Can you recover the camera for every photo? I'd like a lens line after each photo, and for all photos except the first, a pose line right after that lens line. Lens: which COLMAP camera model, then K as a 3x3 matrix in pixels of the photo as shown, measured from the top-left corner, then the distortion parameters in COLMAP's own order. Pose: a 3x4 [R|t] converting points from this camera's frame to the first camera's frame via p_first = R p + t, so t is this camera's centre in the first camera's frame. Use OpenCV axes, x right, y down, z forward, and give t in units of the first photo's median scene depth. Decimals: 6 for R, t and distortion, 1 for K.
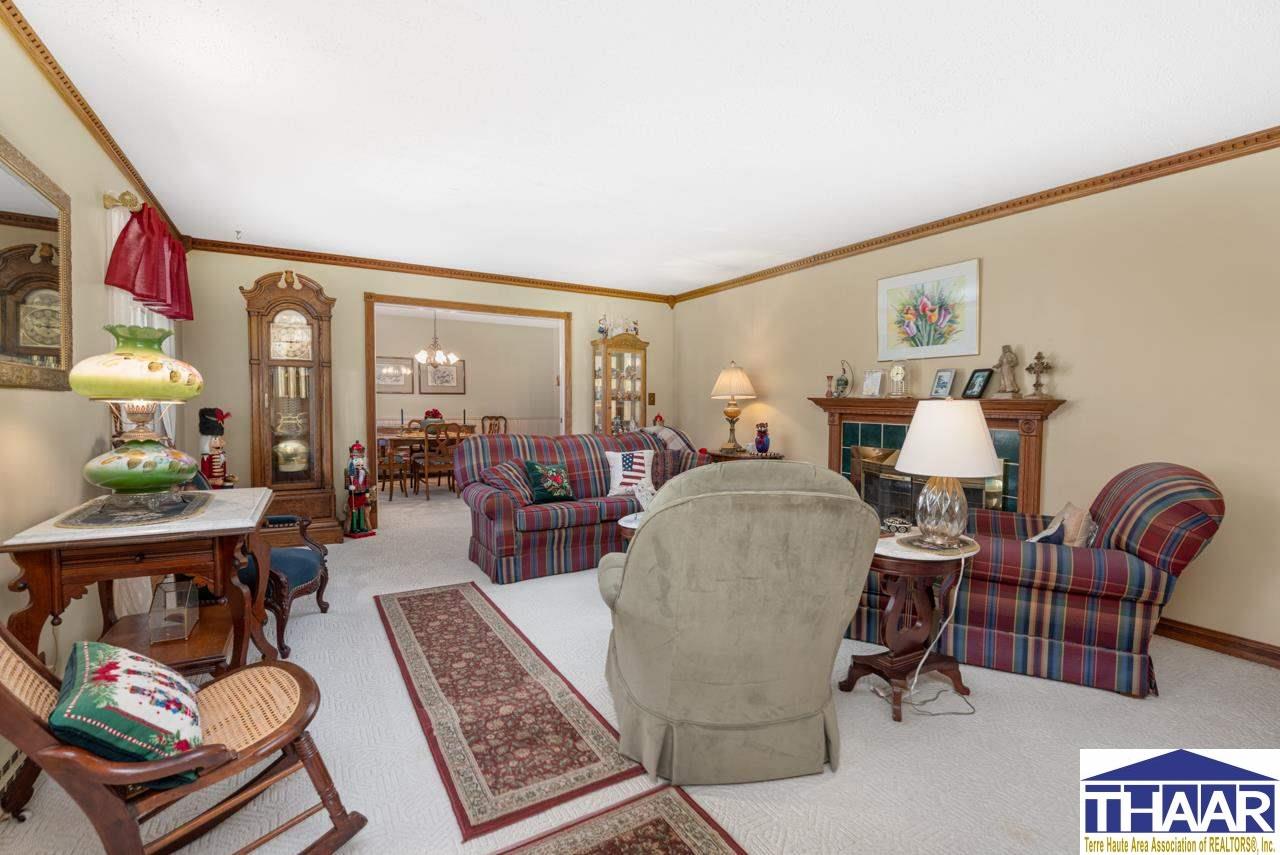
lens RADIAL K [[604.6, 0, 650.8], [0, 604.6, 427.6], [0, 0, 1]] dist [-0.003545, -0.000640]
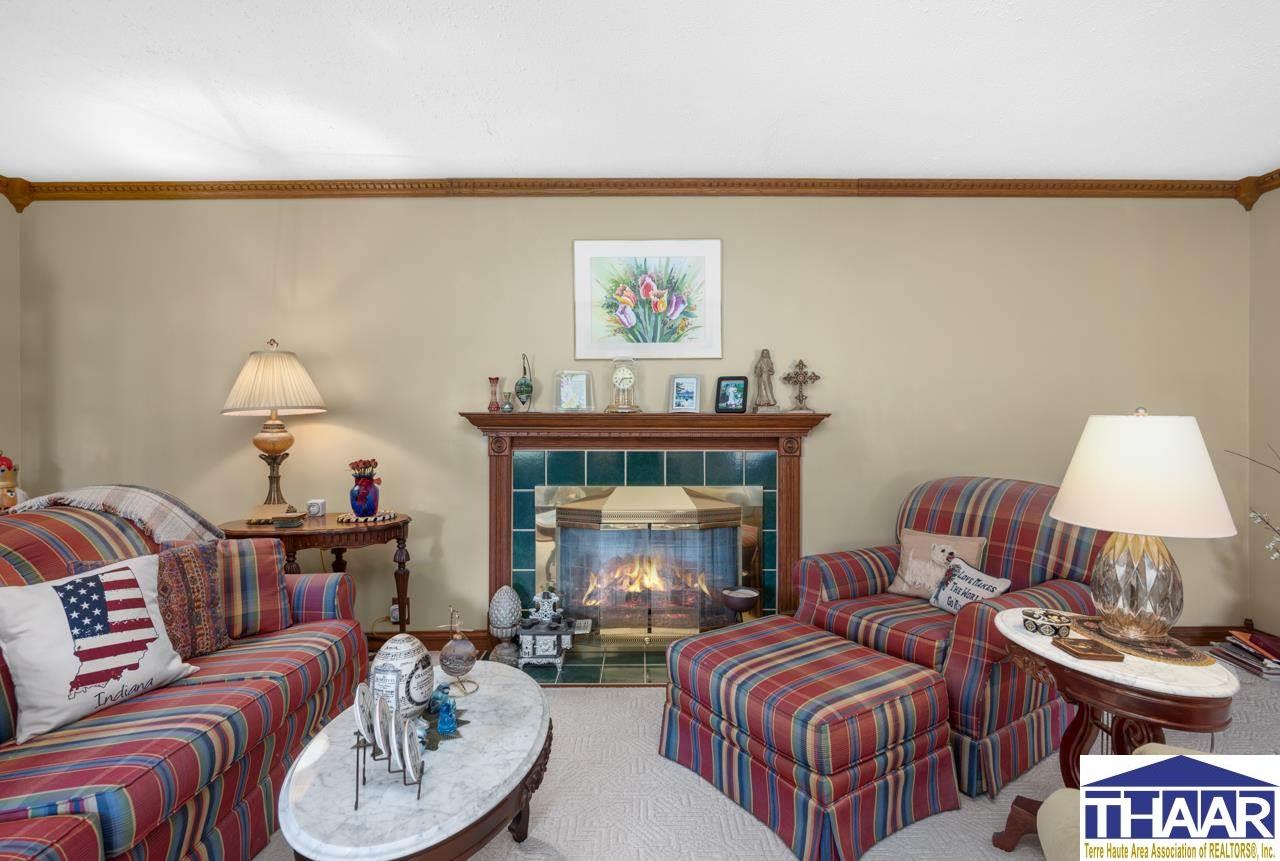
lens RADIAL K [[604.6, 0, 638.1], [0, 604.6, 421.2], [0, 0, 1]] dist [-0.003545, -0.000640]
pose [[0.499589, -0.009307, 0.866213, -0.185050], [0.044676, 0.998888, -0.015035, -0.027611], [-0.865110, 0.046211, 0.499450, 0.622774]]
